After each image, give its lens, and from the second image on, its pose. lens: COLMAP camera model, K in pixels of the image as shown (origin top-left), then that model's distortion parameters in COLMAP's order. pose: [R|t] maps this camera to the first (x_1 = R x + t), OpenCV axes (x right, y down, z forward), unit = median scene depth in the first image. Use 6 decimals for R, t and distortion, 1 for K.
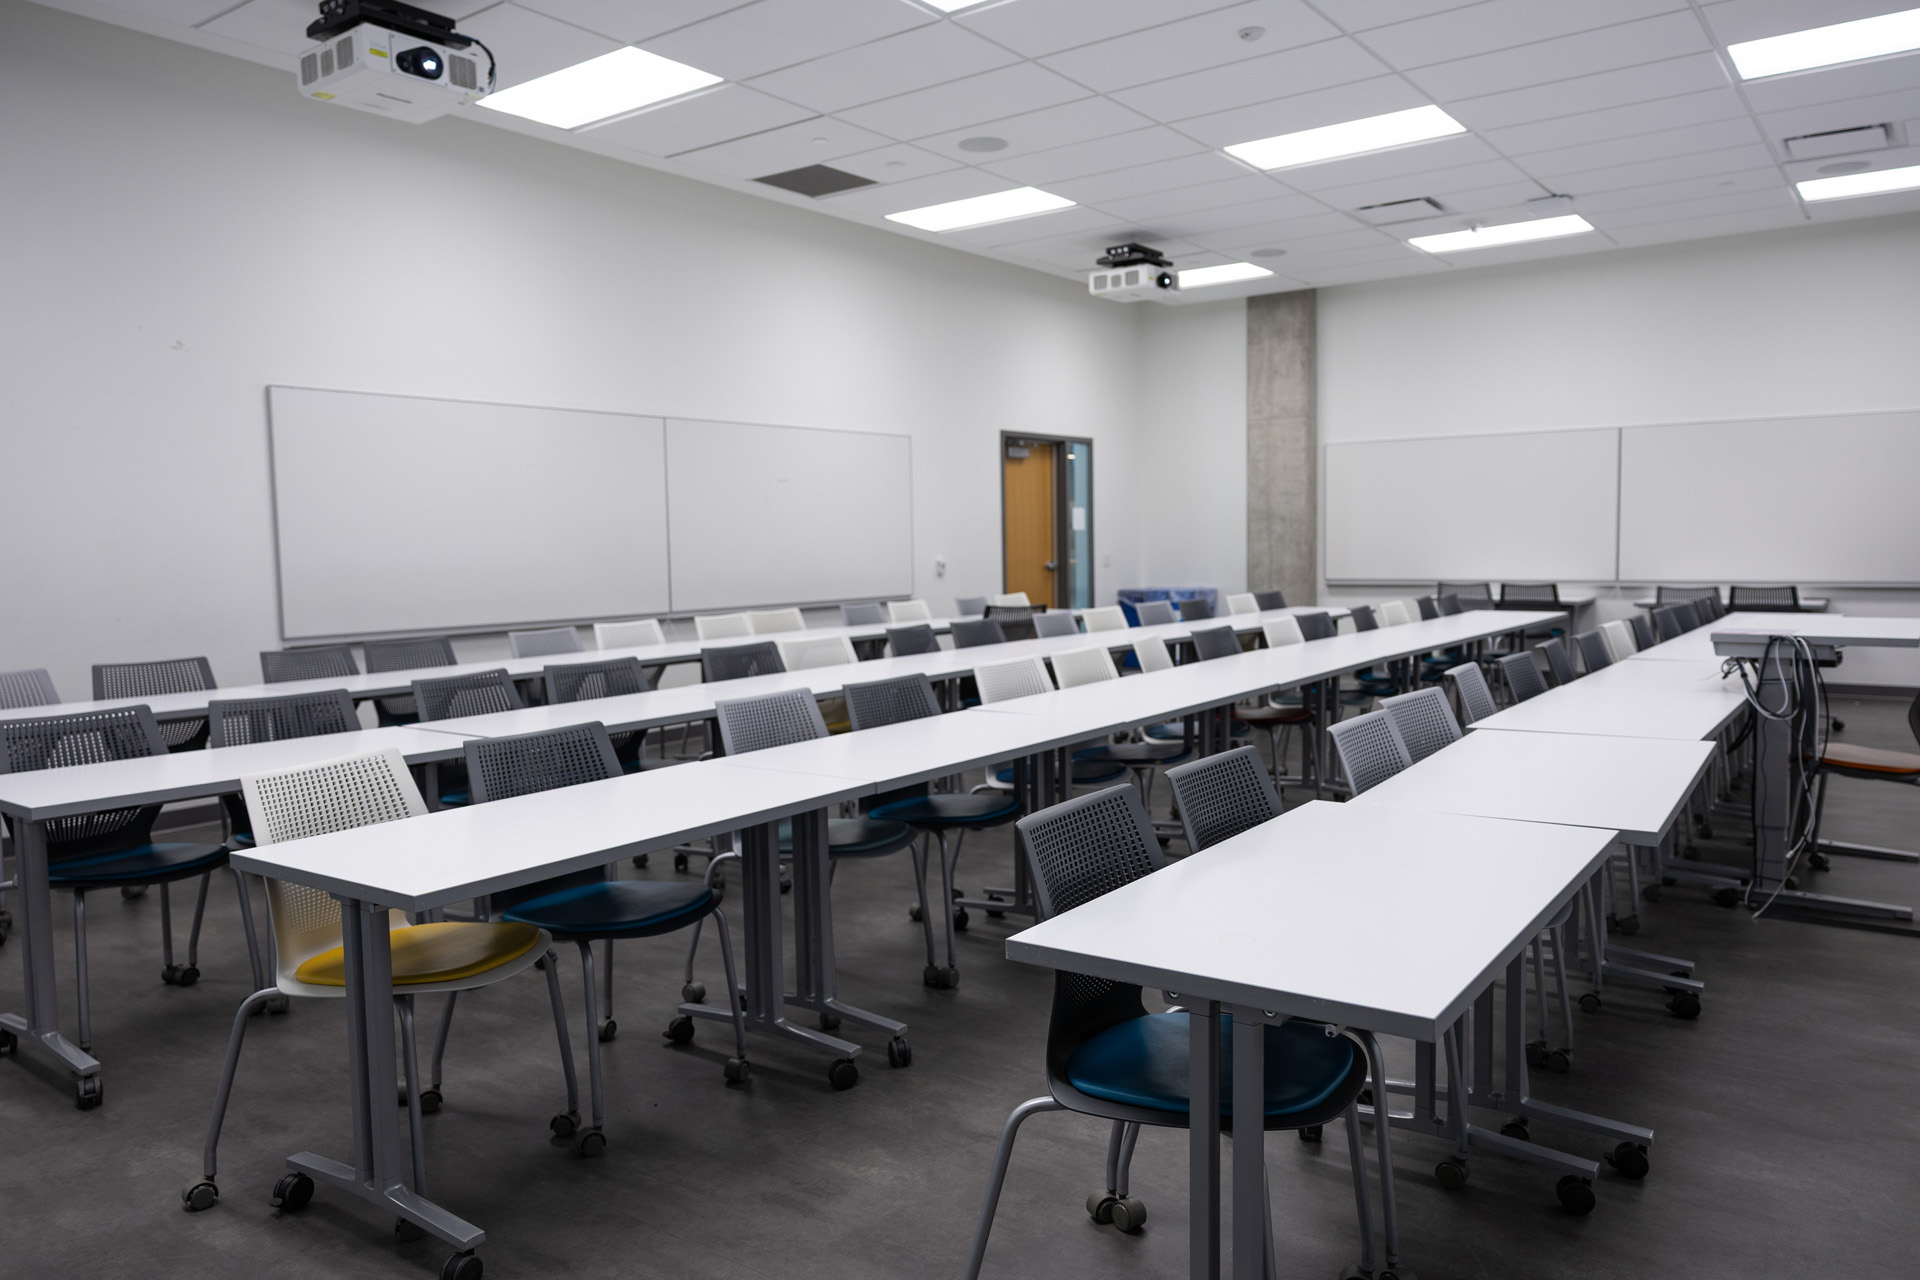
lens RADIAL K [[1330.0, 0, 965.9], [0, 1330.0, 717.8], [0, 0, 1]] dist [0.004532, 0.000990]
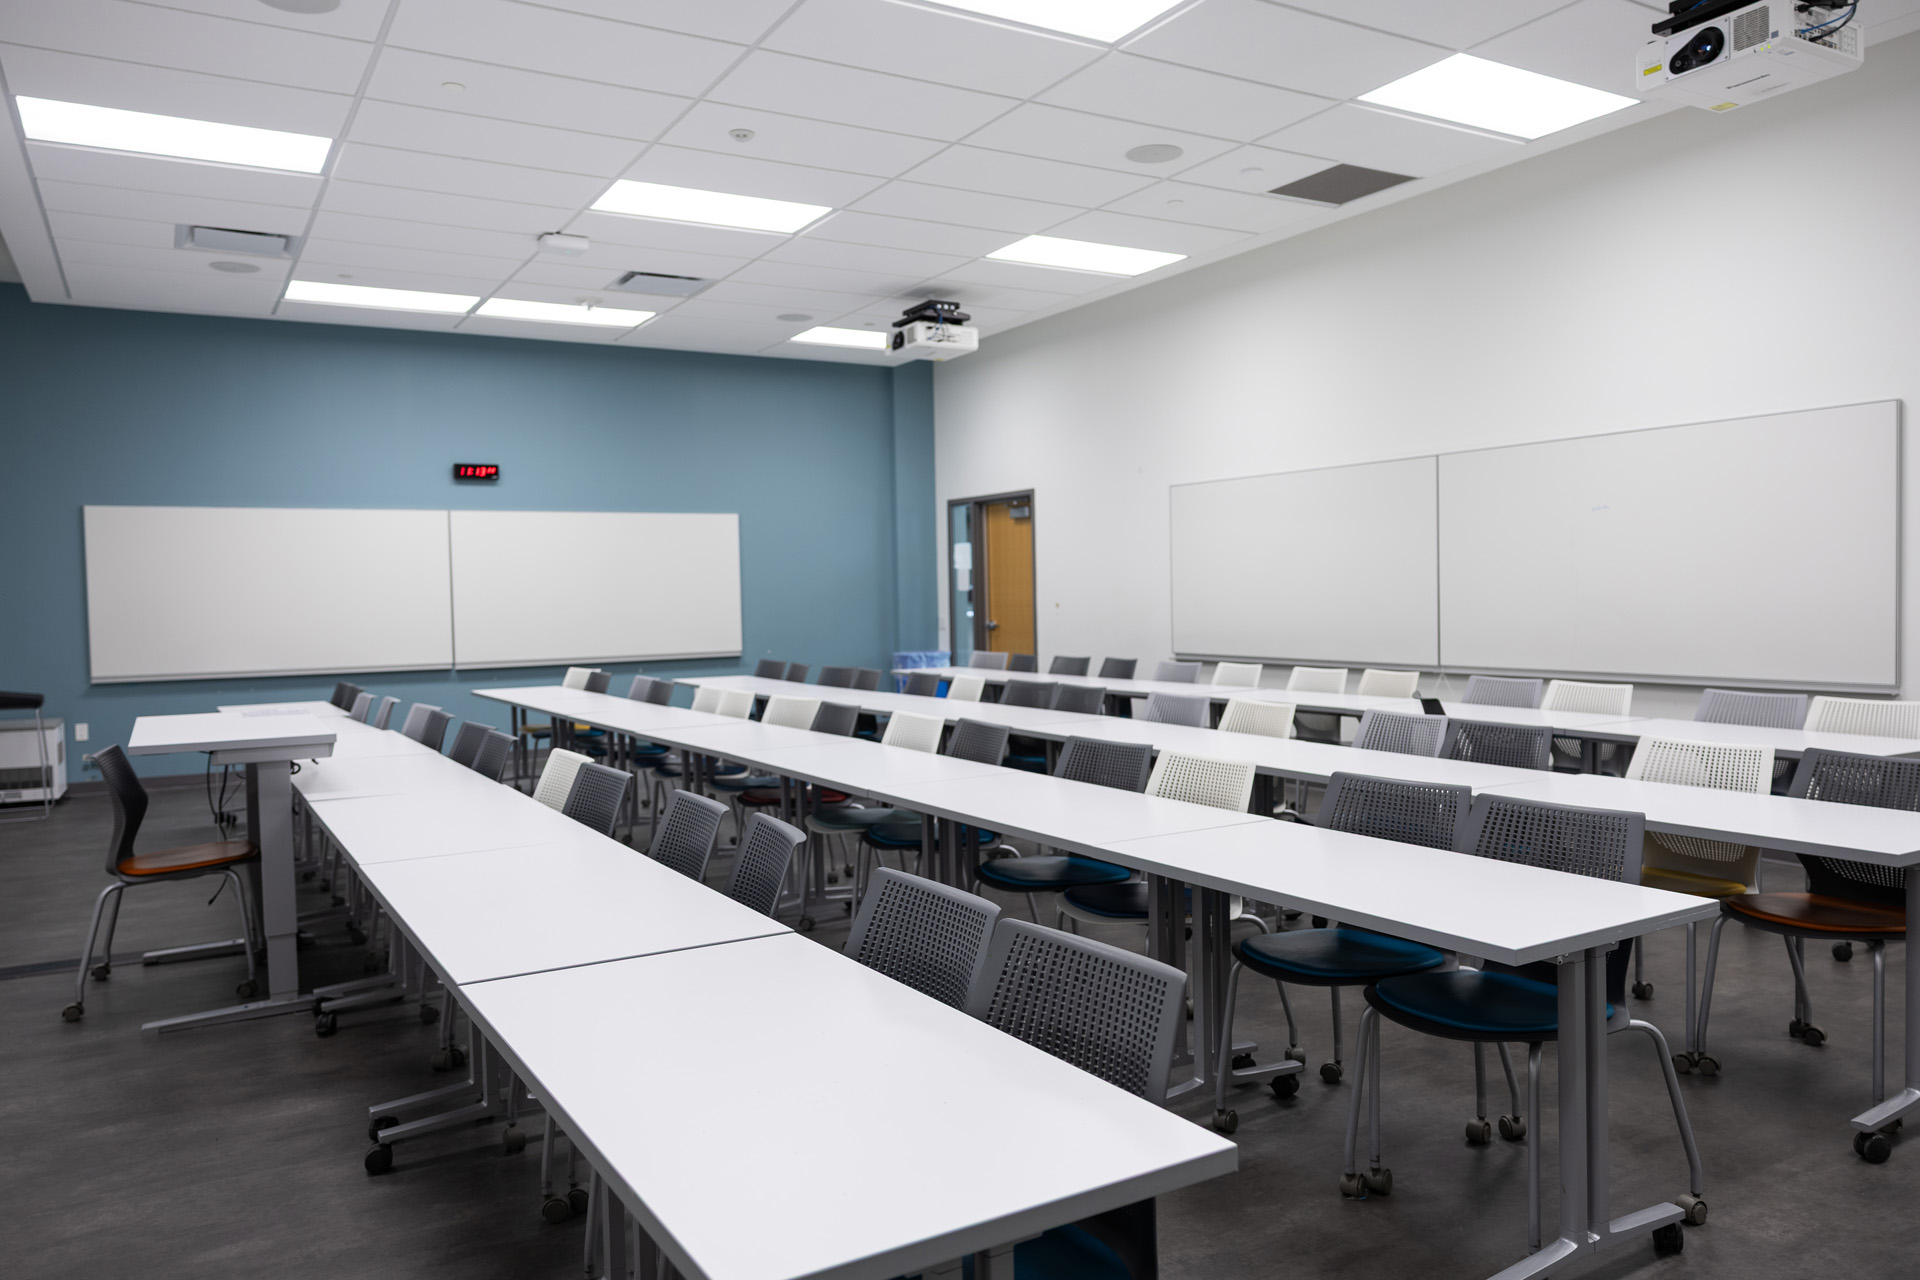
lens RADIAL K [[1377.9, 0, 1000.1], [0, 1377.9, 586.0], [0, 0, 1]] dist [0.071421, 0.000240]
pose [[-0.407563, 0.008183, -0.913140, 0.791400], [-0.109225, 0.992344, 0.057644, -0.169015], [0.906621, 0.123231, -0.403549, 1.216709]]
